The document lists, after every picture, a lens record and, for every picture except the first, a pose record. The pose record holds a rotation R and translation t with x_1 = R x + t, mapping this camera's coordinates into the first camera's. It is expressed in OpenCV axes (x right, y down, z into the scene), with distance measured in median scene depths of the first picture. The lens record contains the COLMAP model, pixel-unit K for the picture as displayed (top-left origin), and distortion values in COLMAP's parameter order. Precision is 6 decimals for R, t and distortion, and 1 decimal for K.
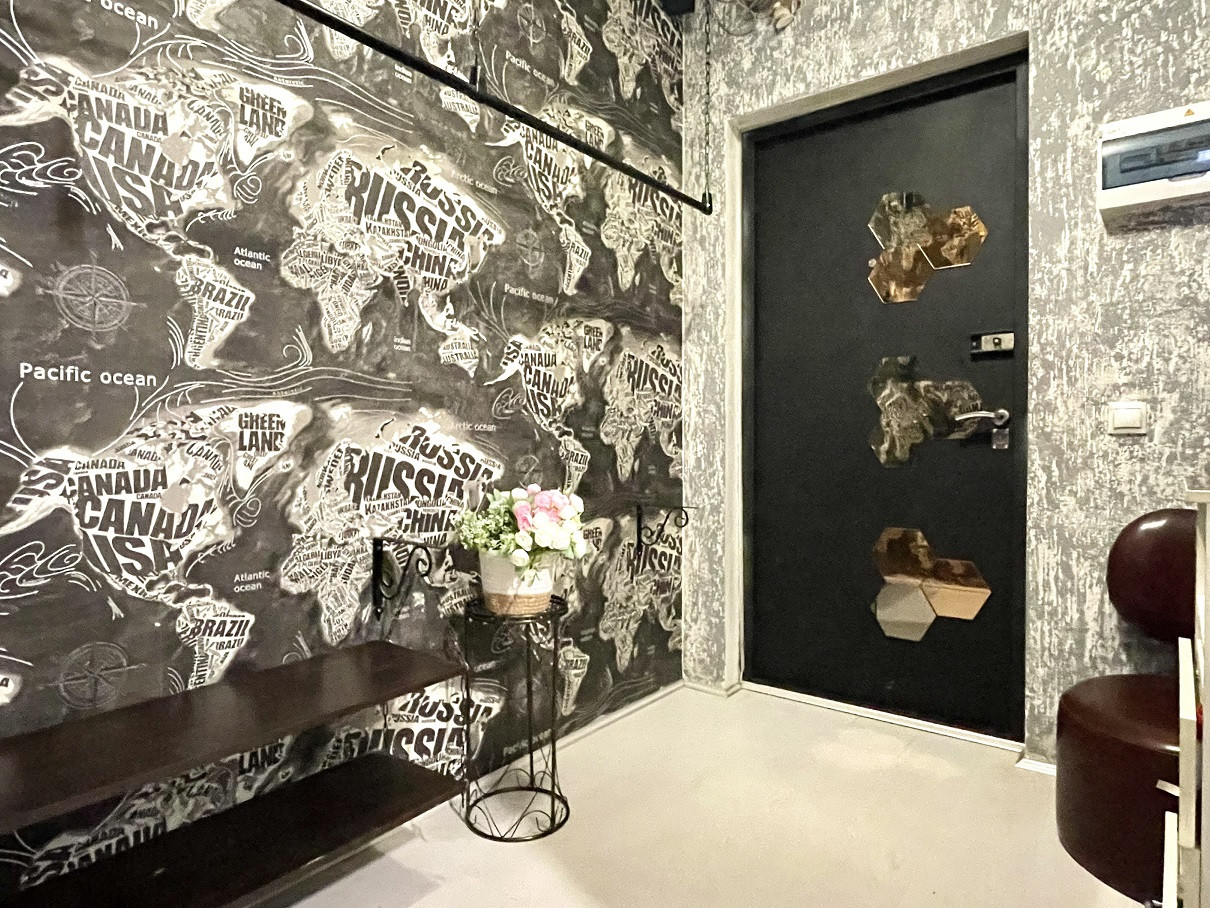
lens RADIAL K [[723.5, 0, 612.7], [0, 723.5, 453.0], [0, 0, 1]] dist [-0.004465, -0.001520]
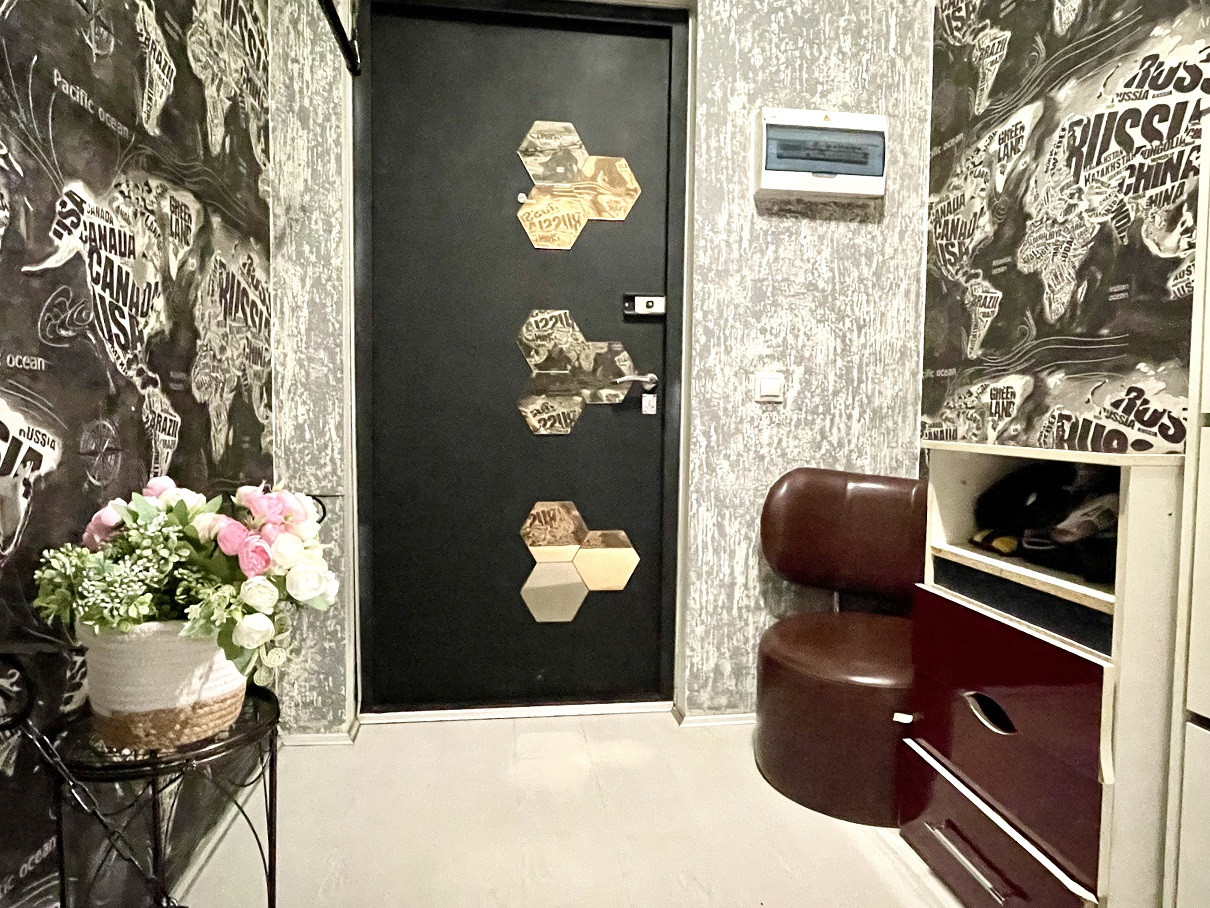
lens RADIAL K [[723.5, 0, 605.2], [0, 723.5, 450.5], [0, 0, 1]] dist [-0.004465, -0.001520]
pose [[0.703184, -0.029217, 0.710407, -0.233285], [-0.002693, 0.999039, 0.043752, 0.000706], [-0.711002, -0.032679, 0.702430, 0.378221]]
